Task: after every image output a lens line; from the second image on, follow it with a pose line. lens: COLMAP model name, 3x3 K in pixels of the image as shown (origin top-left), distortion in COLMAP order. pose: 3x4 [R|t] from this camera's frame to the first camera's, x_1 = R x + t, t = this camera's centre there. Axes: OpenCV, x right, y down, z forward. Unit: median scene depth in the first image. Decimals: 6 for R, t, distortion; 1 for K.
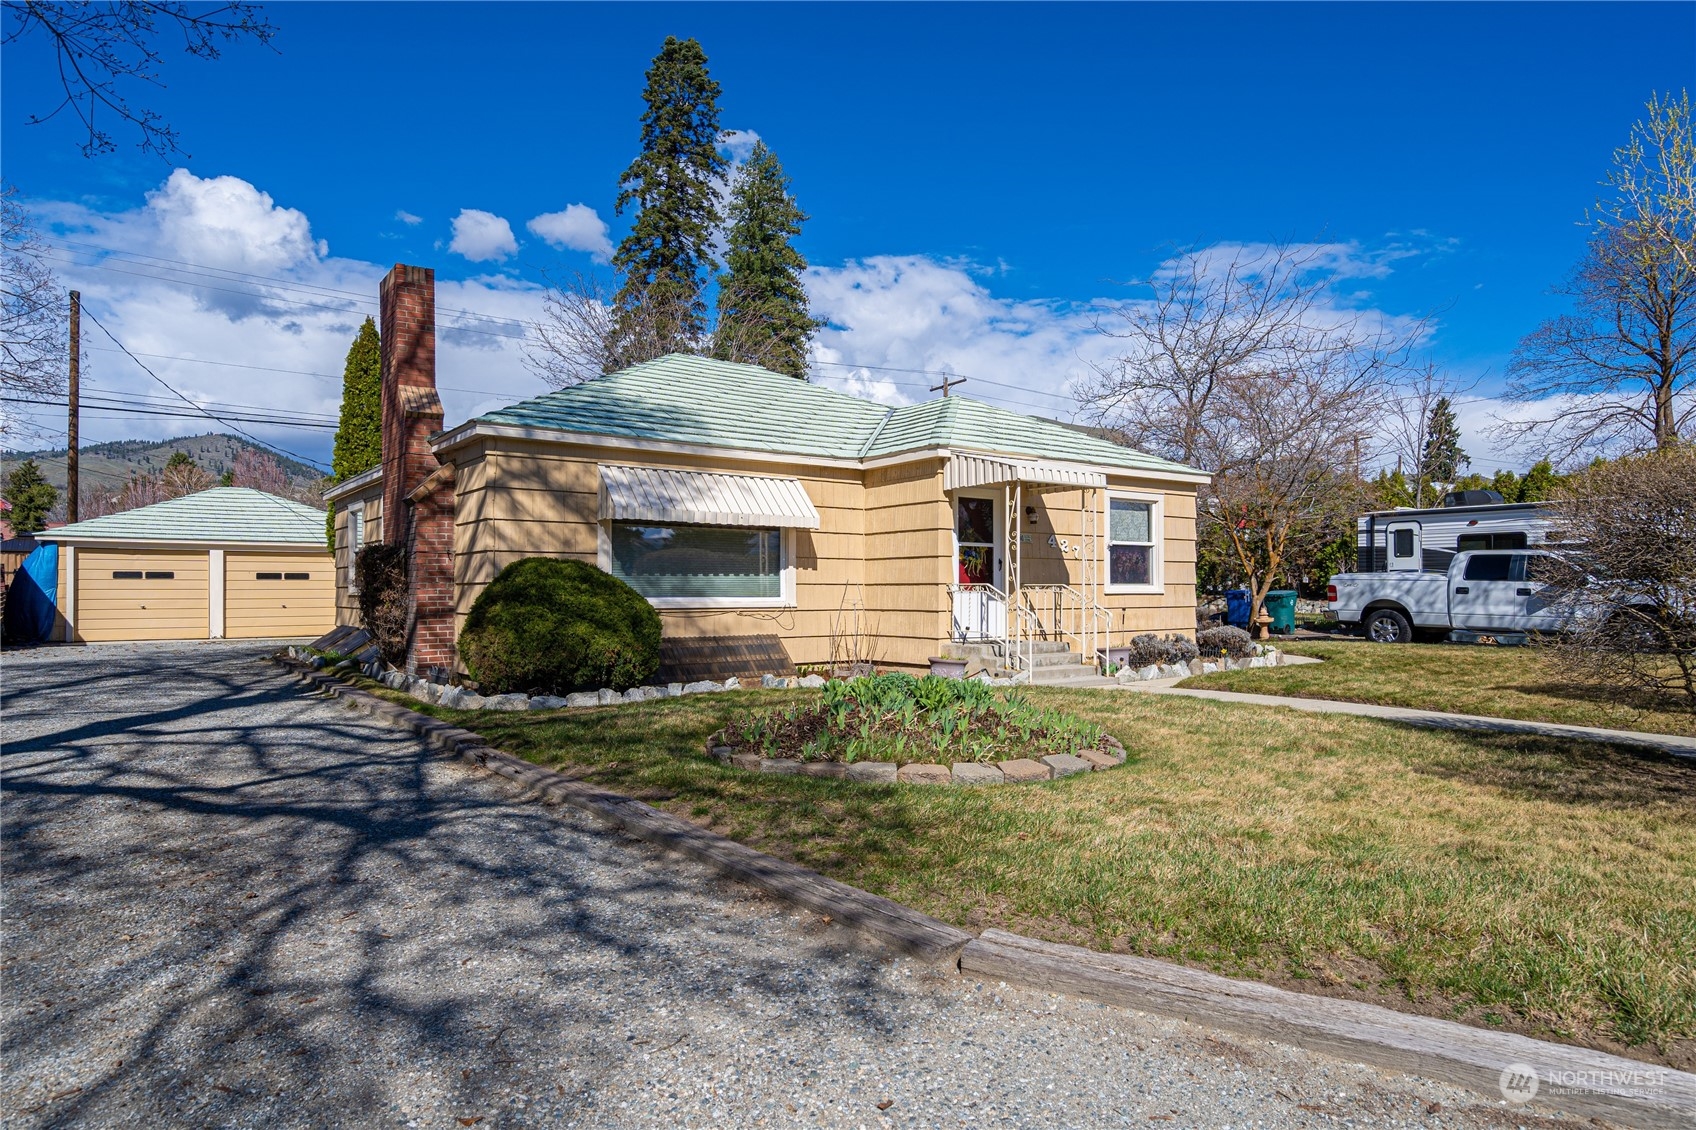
lens RADIAL K [[1002.7, 0, 853.6], [0, 1002.7, 573.8], [0, 0, 1]] dist [0.009542, -0.002964]
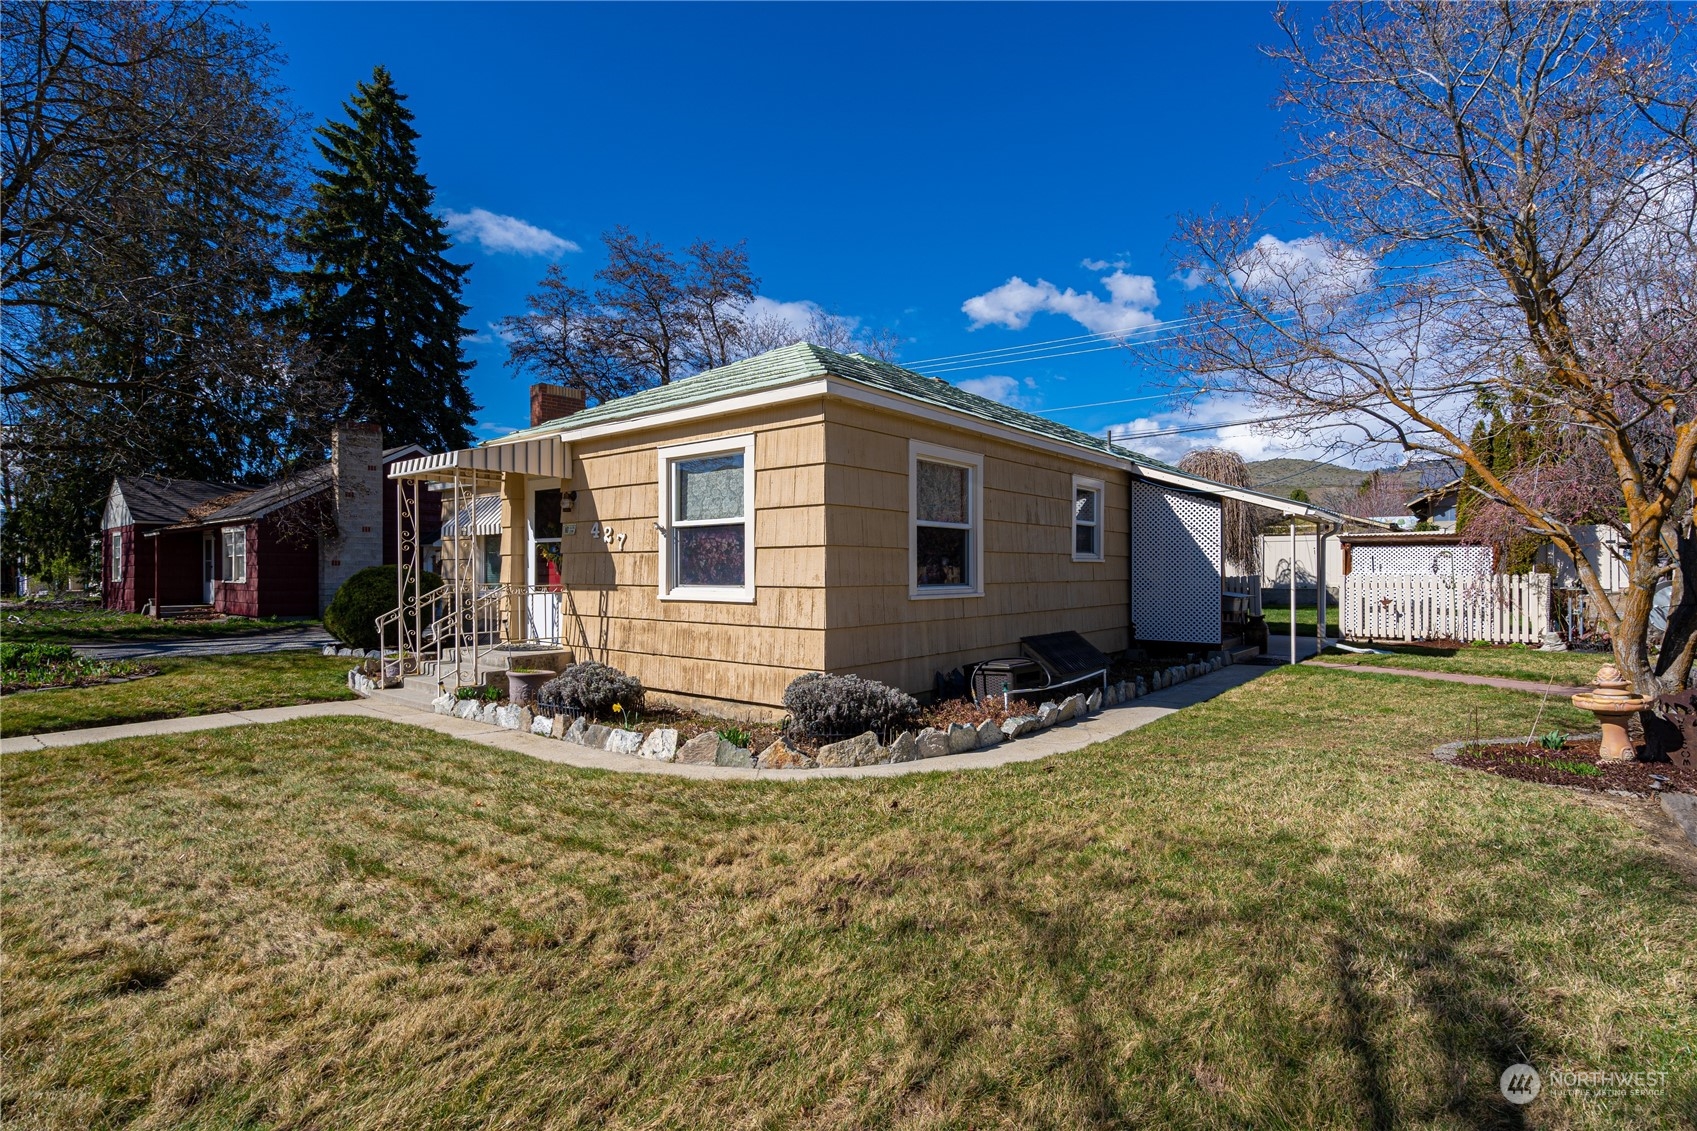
lens RADIAL K [[796.7, 0, 856.4], [0, 796.7, 565.6], [0, 0, 1]] dist [0.002781, 0.002398]
pose [[0.252830, -0.004627, -0.967500, 0.814681], [0.018082, 0.999837, -0.000057, -0.001073], [0.967342, -0.017480, 0.252872, 0.989013]]
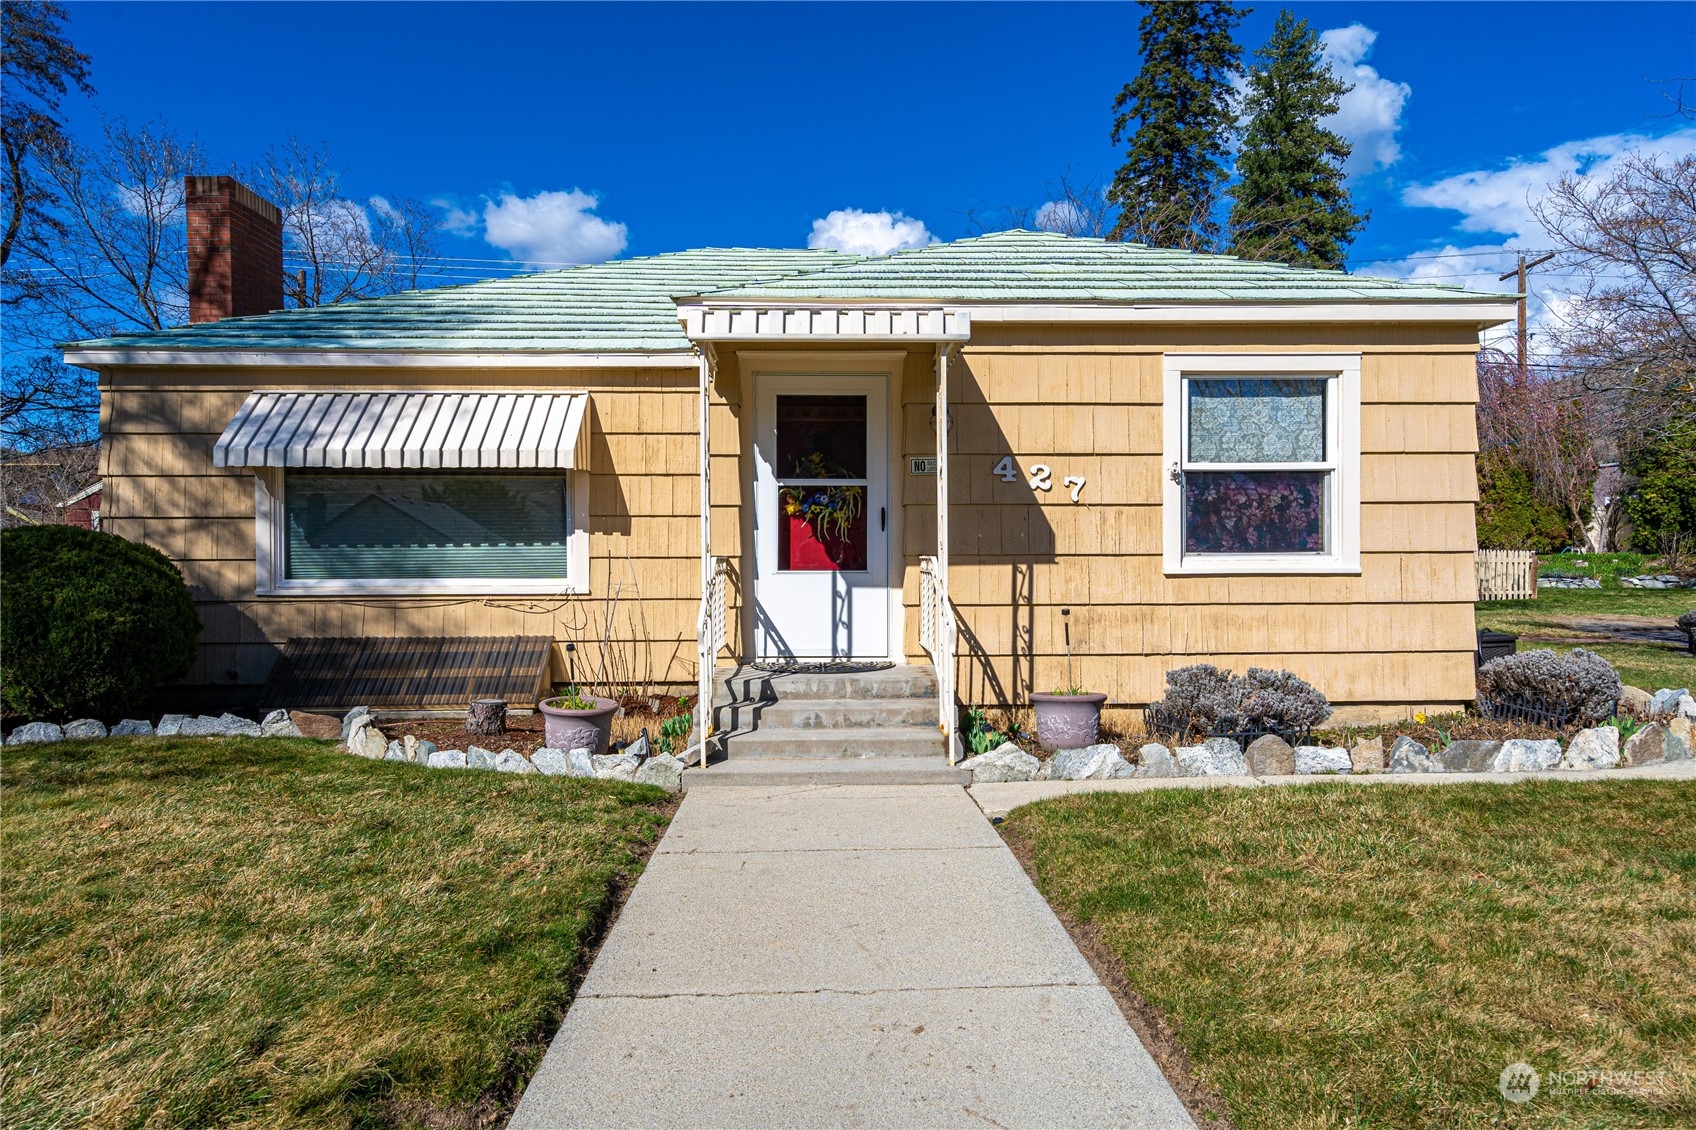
lens RADIAL K [[1002.7, 0, 843.1], [0, 1002.7, 565.9], [0, 0, 1]] dist [0.009542, -0.002964]
pose [[0.820560, 0.001318, -0.571558, 0.397022], [0.013388, 0.999679, 0.021525, 0.003407], [0.571403, -0.025314, 0.820279, 0.517935]]
